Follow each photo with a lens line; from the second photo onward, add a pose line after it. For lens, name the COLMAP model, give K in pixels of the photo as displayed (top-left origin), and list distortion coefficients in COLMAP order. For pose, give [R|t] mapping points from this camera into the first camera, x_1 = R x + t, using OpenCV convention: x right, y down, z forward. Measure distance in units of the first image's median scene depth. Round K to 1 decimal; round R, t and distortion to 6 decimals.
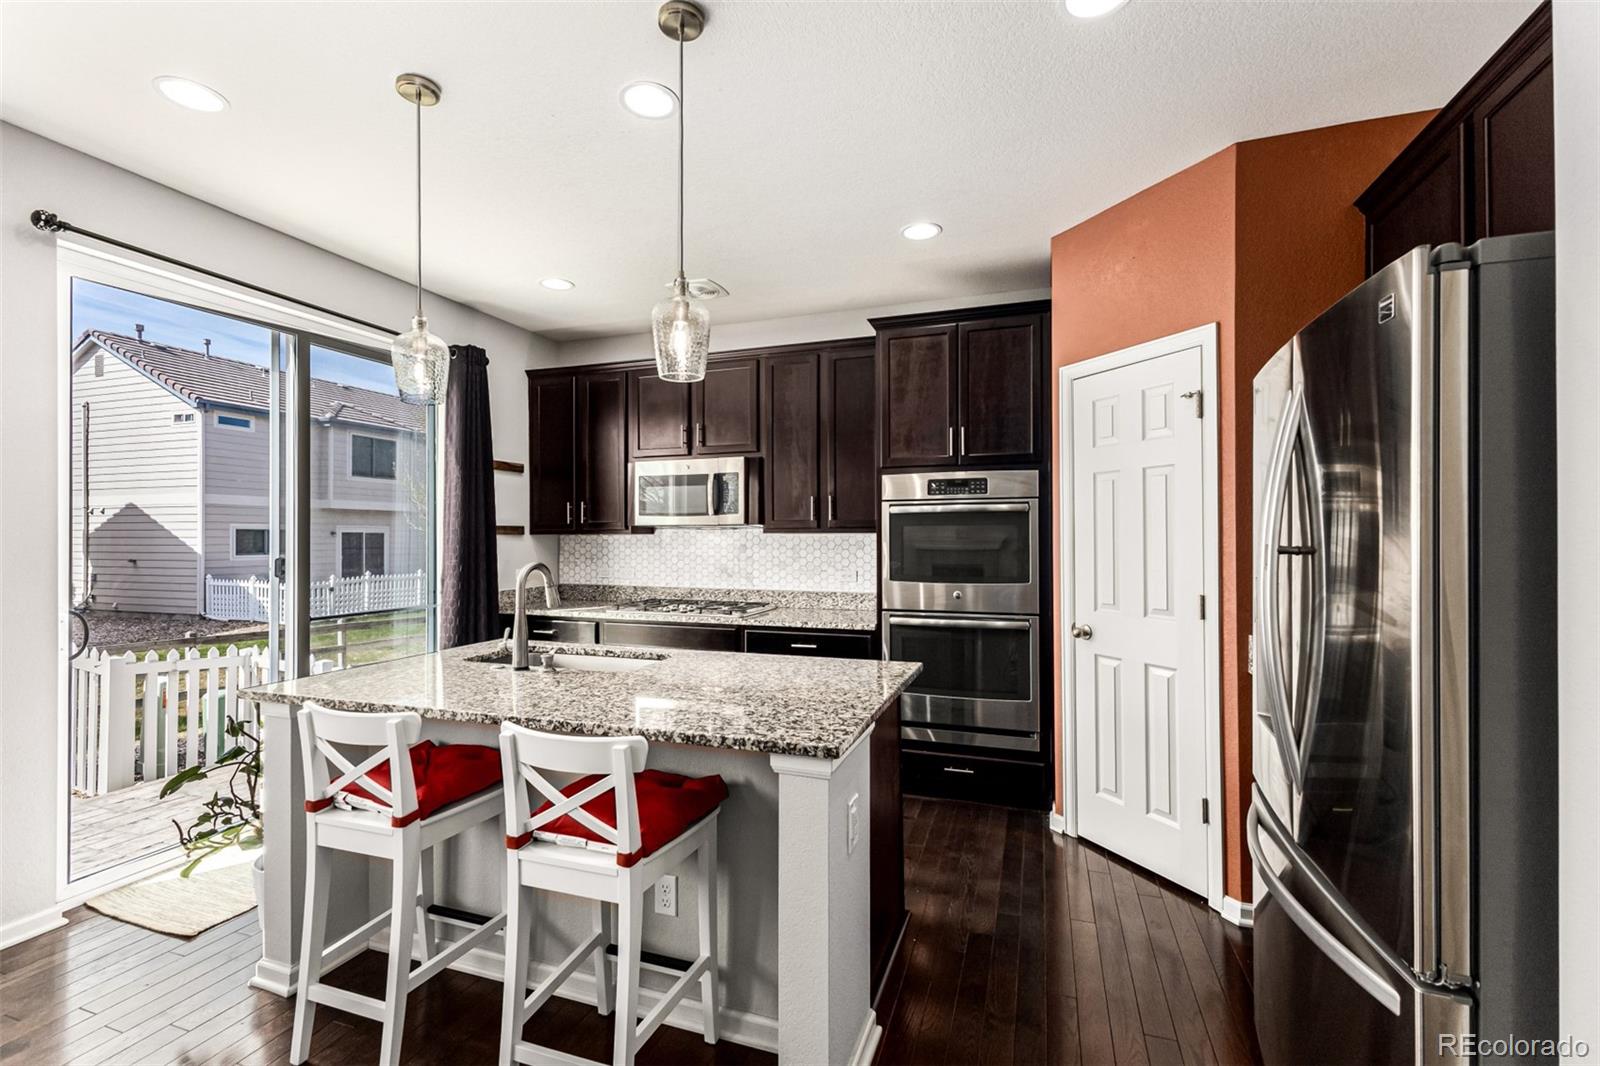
lens RADIAL K [[689.7, 0, 804.1], [0, 689.7, 530.8], [0, 0, 1]] dist [0.008498, -0.001146]
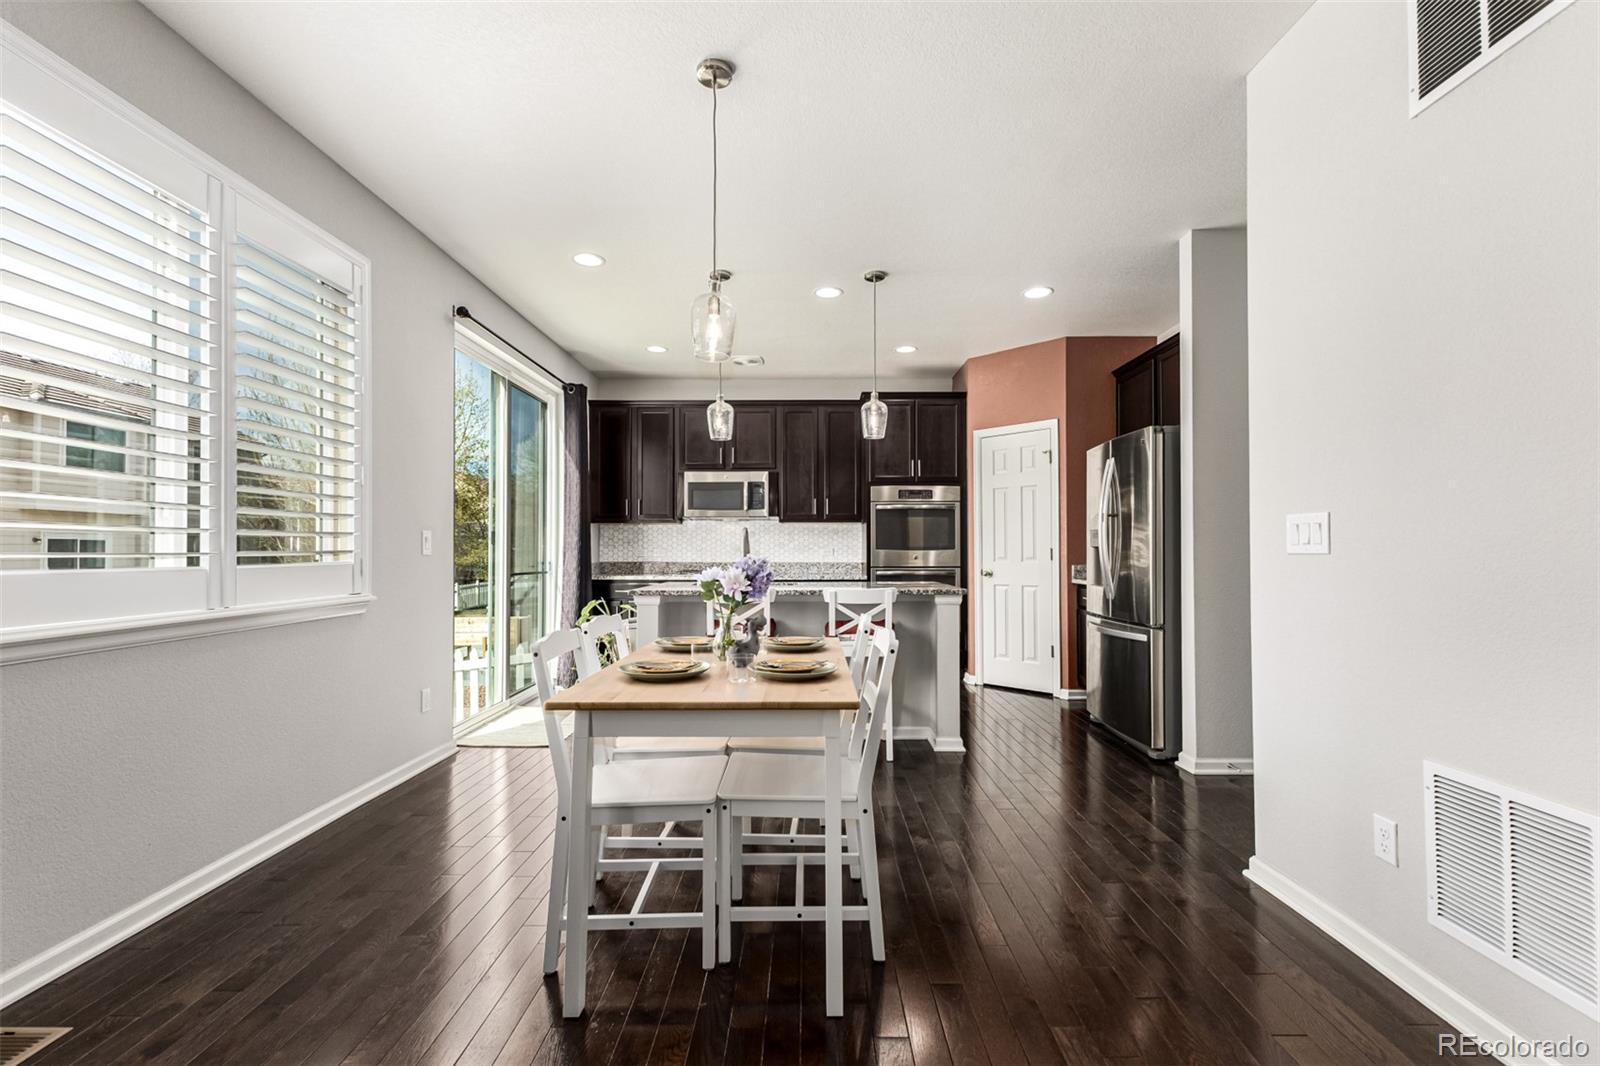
lens RADIAL K [[689.7, 0, 809.4], [0, 689.7, 540.1], [0, 0, 1]] dist [0.008498, -0.001146]
pose [[0.946178, 0.006632, 0.323579, -0.499451], [-0.003531, 0.999942, -0.010168, 0.058615], [-0.323627, 0.008478, 0.946147, -0.464599]]
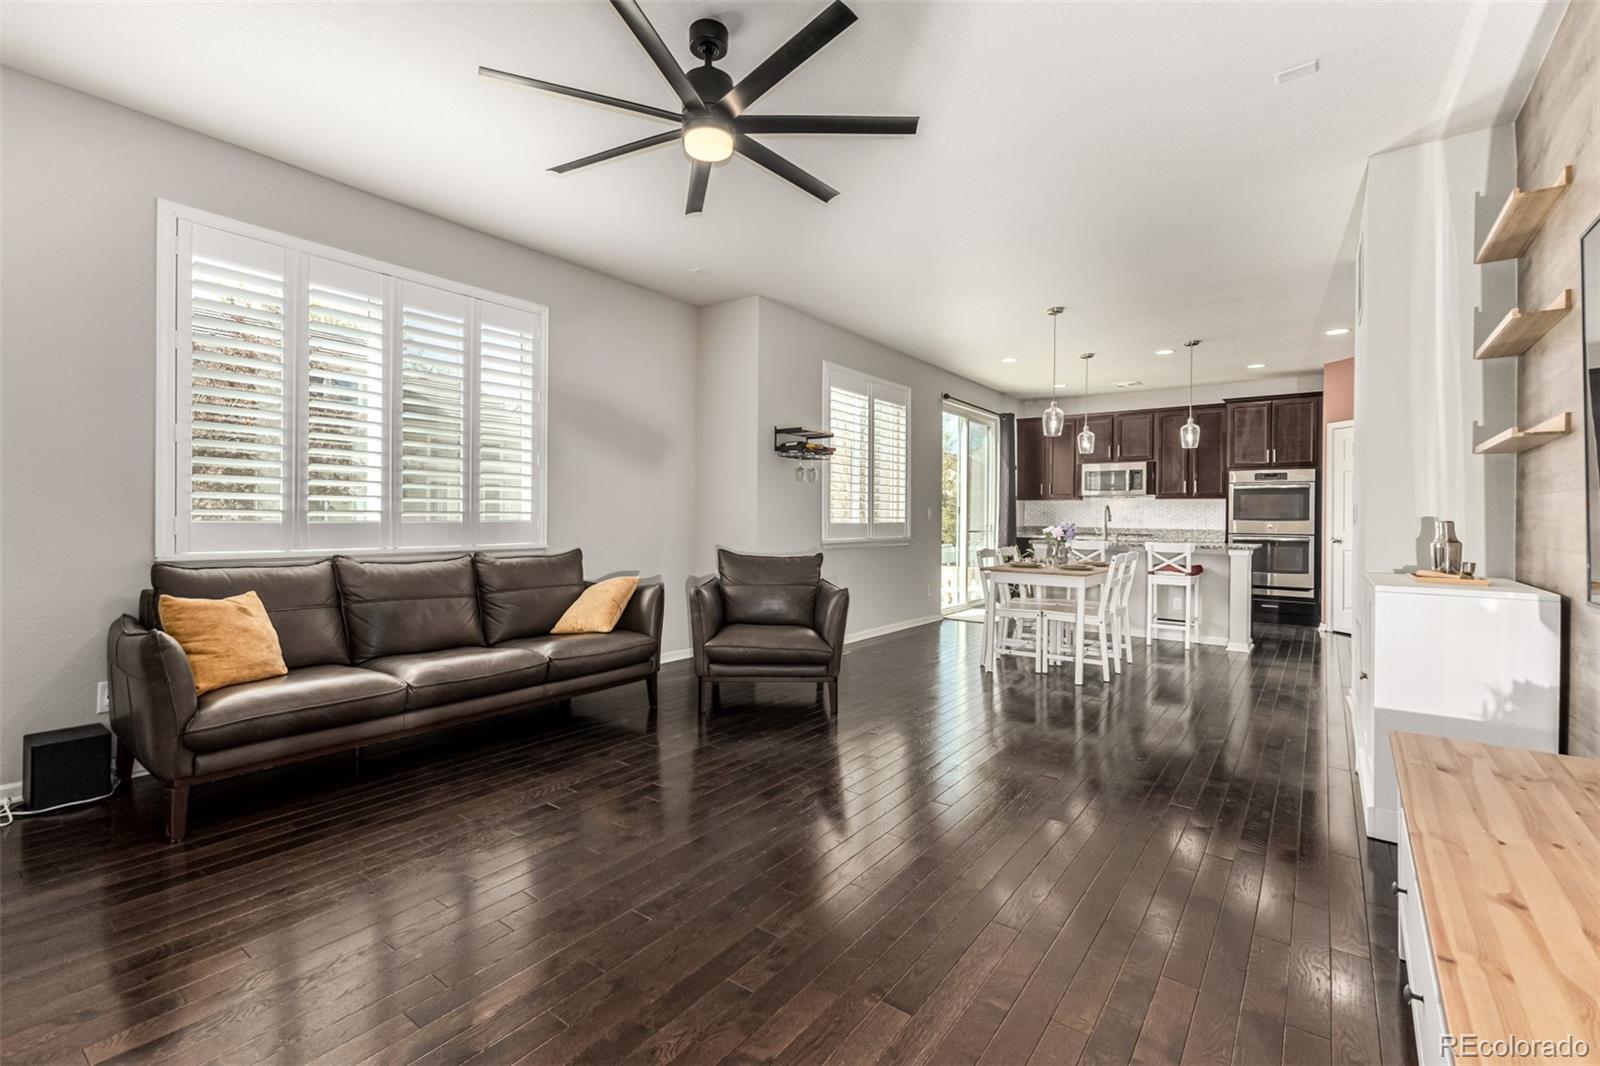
lens RADIAL K [[689.7, 0, 802.6], [0, 689.7, 515.9], [0, 0, 1]] dist [0.008498, -0.001146]
pose [[0.951672, 0.011201, -0.306911, -0.437786], [-0.009522, 0.999930, 0.006967, 0.050338], [0.306967, -0.003708, 0.951713, -1.309835]]
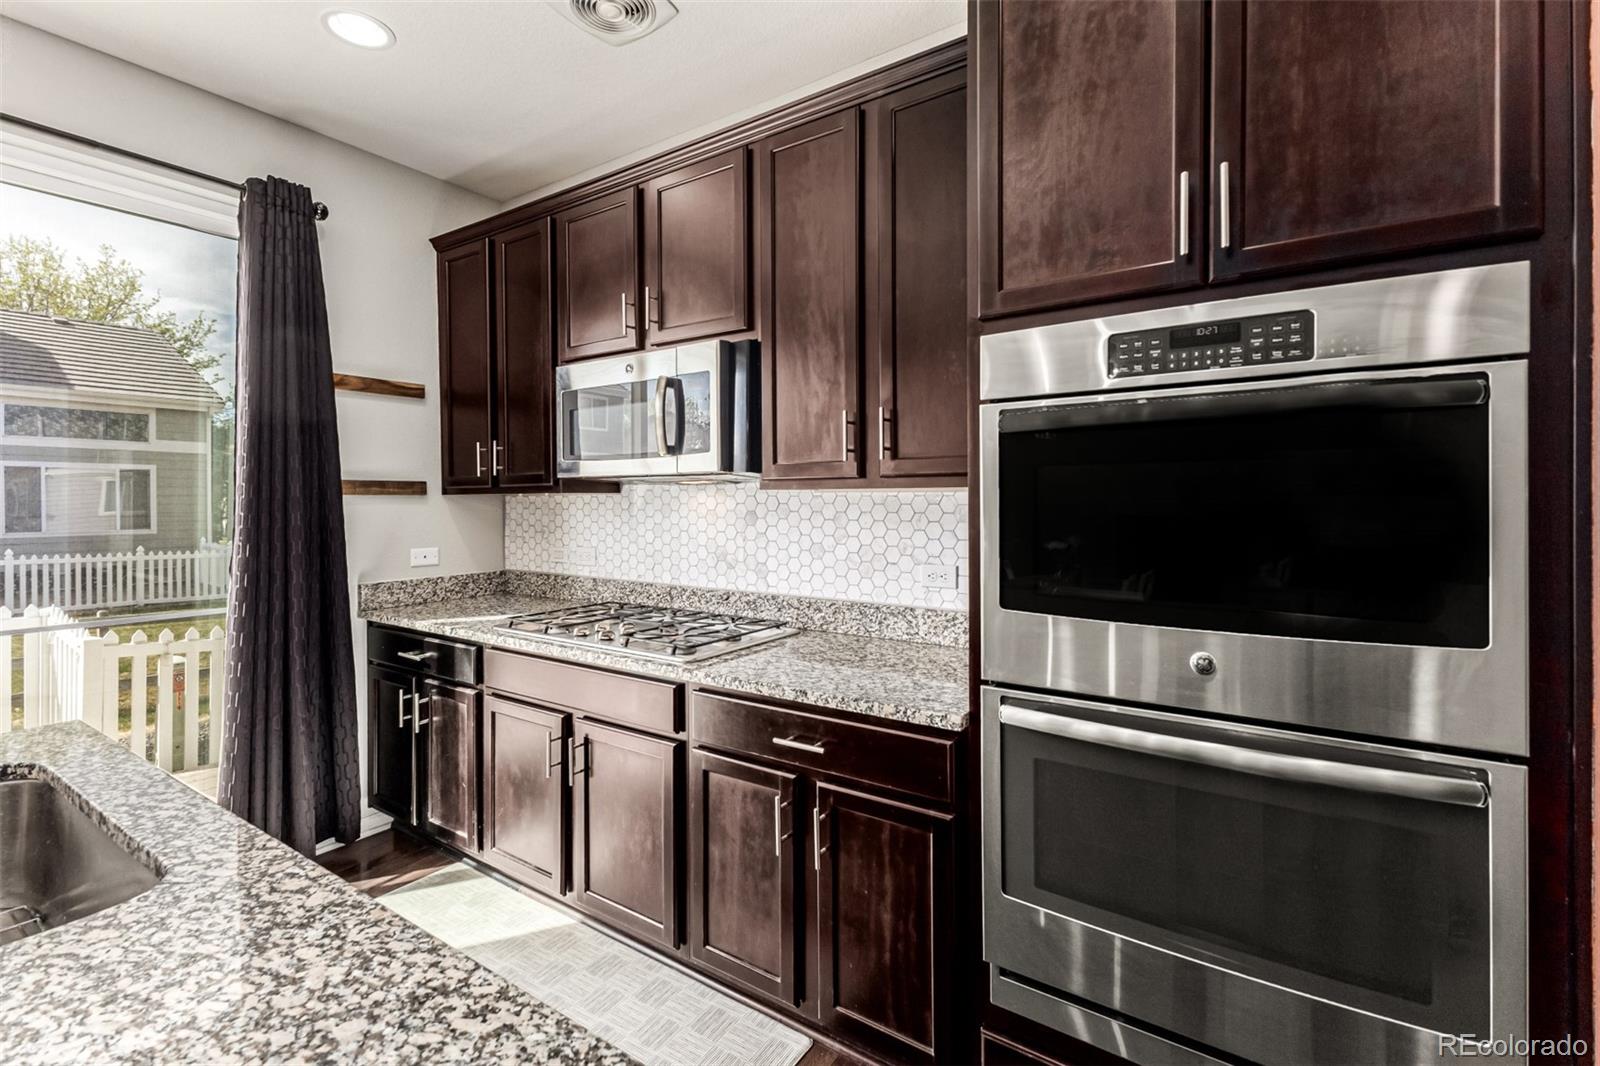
lens RADIAL K [[689.7, 0, 783.6], [0, 689.7, 502.4], [0, 0, 1]] dist [0.008498, -0.001146]
pose [[0.962375, 0.000878, -0.271722, 0.099056], [0.002470, 0.999925, 0.011980, 0.006819], [0.271713, -0.012200, 0.962301, 0.526469]]
